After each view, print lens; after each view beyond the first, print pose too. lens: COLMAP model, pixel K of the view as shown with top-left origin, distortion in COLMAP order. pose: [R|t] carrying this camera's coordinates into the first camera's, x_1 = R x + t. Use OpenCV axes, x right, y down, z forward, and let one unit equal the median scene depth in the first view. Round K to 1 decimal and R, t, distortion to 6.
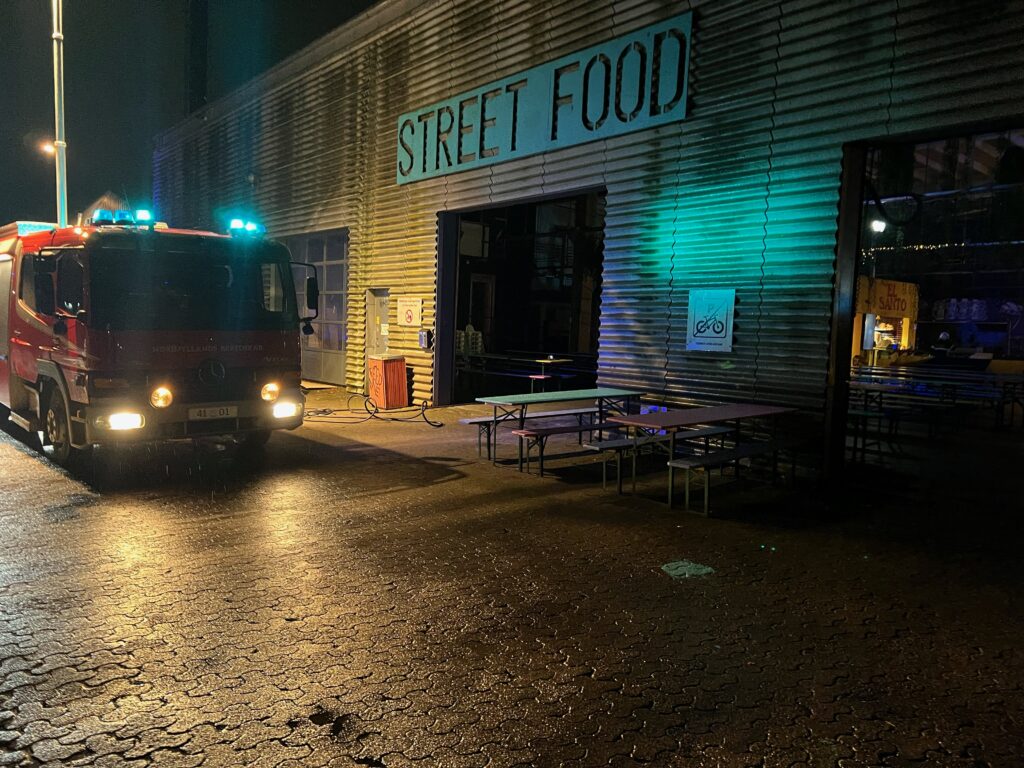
lens RADIAL K [[766.7, 0, 512.0], [0, 766.7, 384.0], [0, 0, 1]] dist [0.061775, -0.072163]
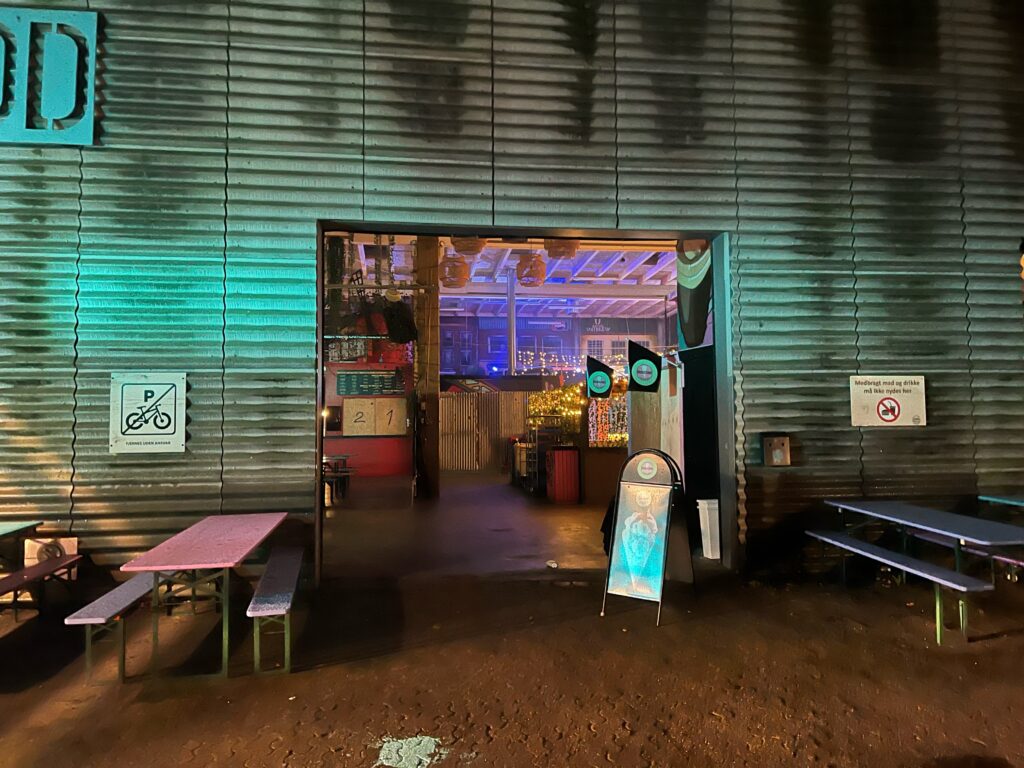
lens RADIAL K [[766.7, 0, 512.0], [0, 766.7, 384.0], [0, 0, 1]] dist [0.061775, -0.072163]
pose [[0.524234, 0.006975, 0.851546, -0.202771], [0.090033, 0.993908, -0.063568, -0.028912], [-0.846802, 0.109992, 0.520412, 0.289301]]
